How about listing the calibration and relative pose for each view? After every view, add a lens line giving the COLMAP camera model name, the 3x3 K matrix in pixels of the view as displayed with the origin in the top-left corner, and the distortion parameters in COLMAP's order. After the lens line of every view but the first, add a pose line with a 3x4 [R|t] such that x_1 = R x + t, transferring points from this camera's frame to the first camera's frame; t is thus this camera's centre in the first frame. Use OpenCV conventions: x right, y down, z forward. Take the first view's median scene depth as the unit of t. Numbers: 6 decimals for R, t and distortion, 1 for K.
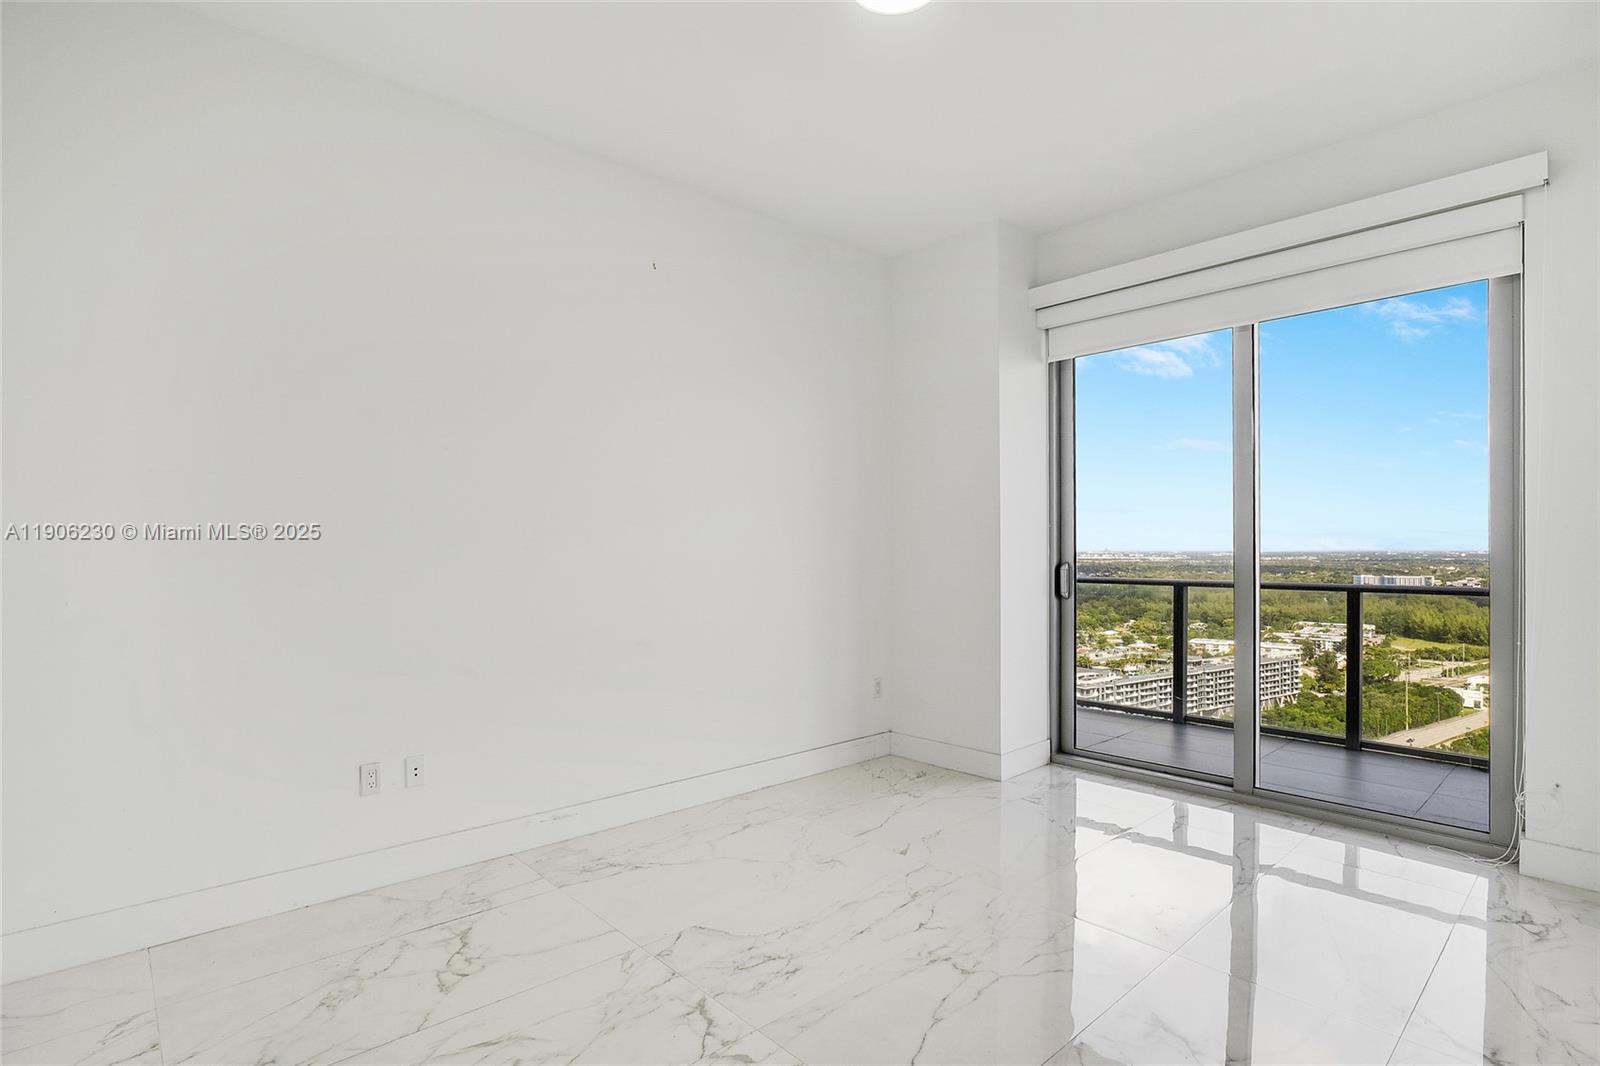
lens RADIAL K [[777.5, 0, 811.9], [0, 777.5, 538.6], [0, 0, 1]] dist [-0.047371, 0.011278]
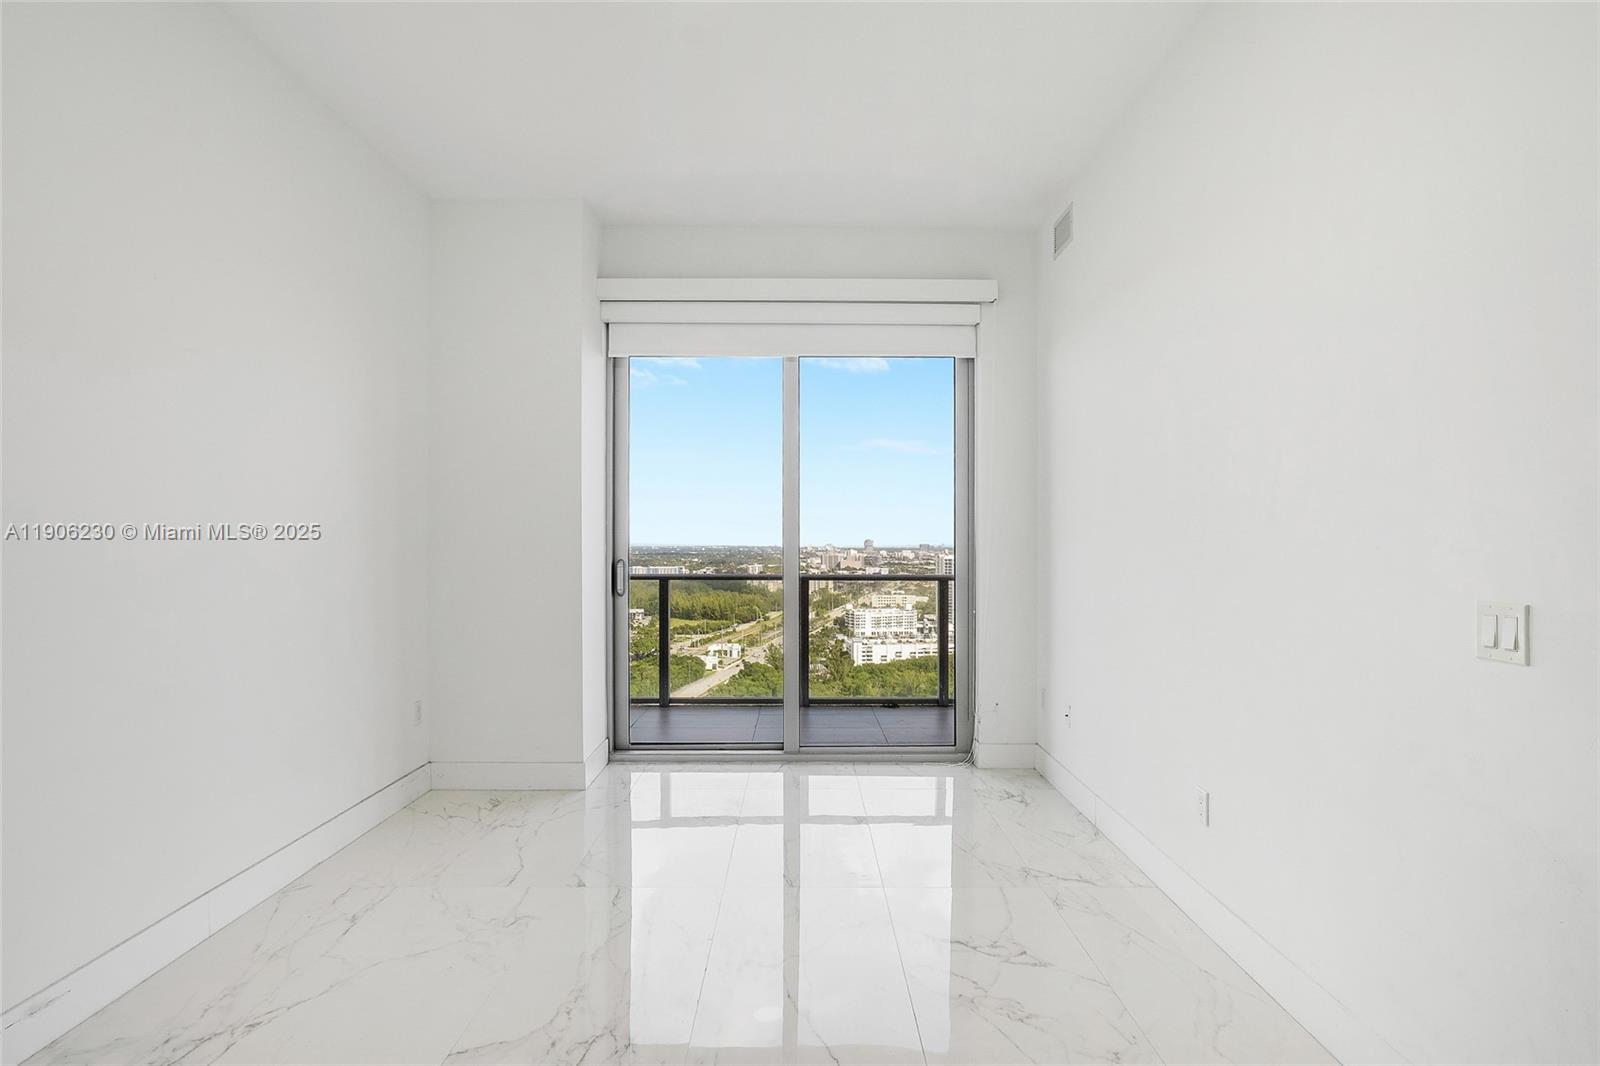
lens RADIAL K [[790.0, 0, 800.4], [0, 790.0, 538.5], [0, 0, 1]] dist [-0.049523, 0.012157]
pose [[0.673083, 0.005740, 0.739544, -0.271093], [-0.010647, 0.999941, 0.001929, -0.001027], [-0.739490, -0.009172, 0.673105, 0.141874]]
